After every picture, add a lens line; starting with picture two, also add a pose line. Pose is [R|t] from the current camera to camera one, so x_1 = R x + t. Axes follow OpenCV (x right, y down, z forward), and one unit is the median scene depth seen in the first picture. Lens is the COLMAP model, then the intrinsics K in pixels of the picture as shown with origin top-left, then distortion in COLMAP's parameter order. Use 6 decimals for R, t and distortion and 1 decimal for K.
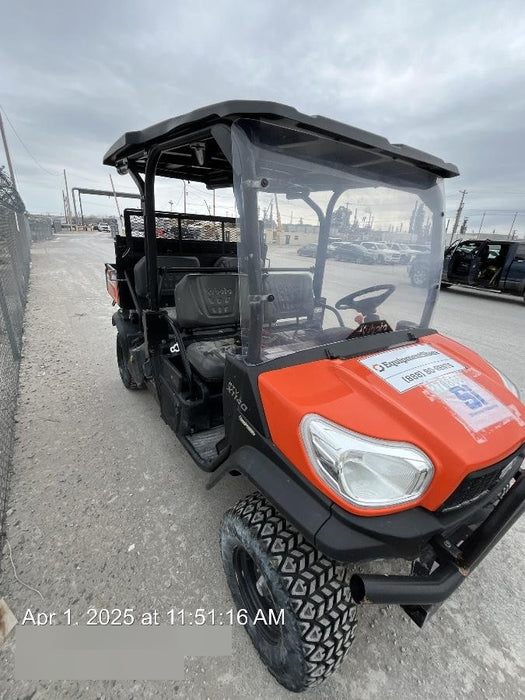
lens RADIAL K [[311.8, 0, 262.8], [0, 311.8, 351.2], [0, 0, 1]] dist [-0.002250, -0.000417]
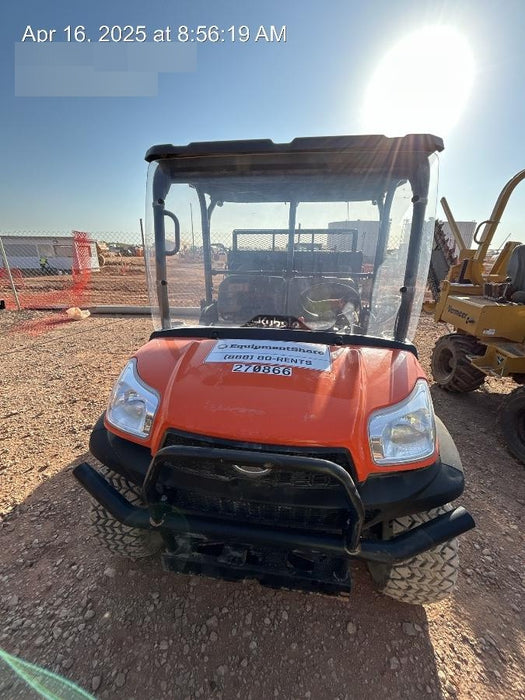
lens RADIAL K [[285.5, 0, 260.6], [0, 285.5, 350.2], [0, 0, 1]] dist [0.005874, -0.001803]
pose [[0.738395, 0.182141, -0.649305, 1.039439], [-0.205382, 0.977834, 0.040736, -0.008762], [0.642332, 0.103276, 0.759436, 0.278941]]
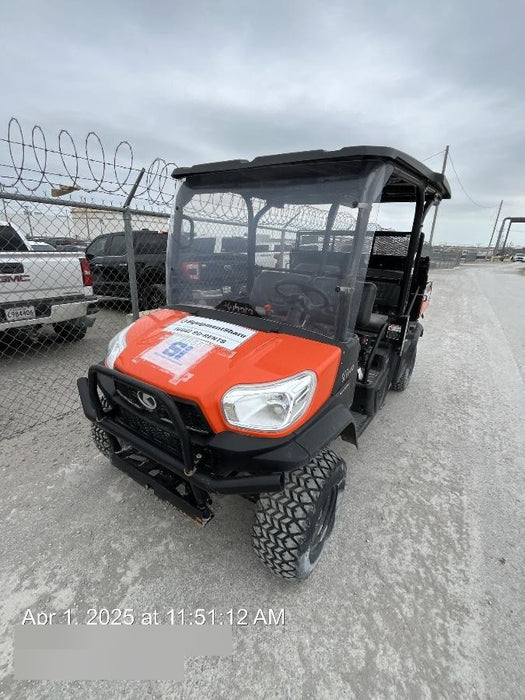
lens RADIAL K [[311.8, 0, 257.9], [0, 311.8, 352.7], [0, 0, 1]] dist [-0.002250, -0.000417]
pose [[0.375750, 0.271823, -0.885959, 1.663291], [-0.346666, 0.927834, 0.137644, -0.116760], [0.859439, 0.255412, 0.442866, 0.626449]]
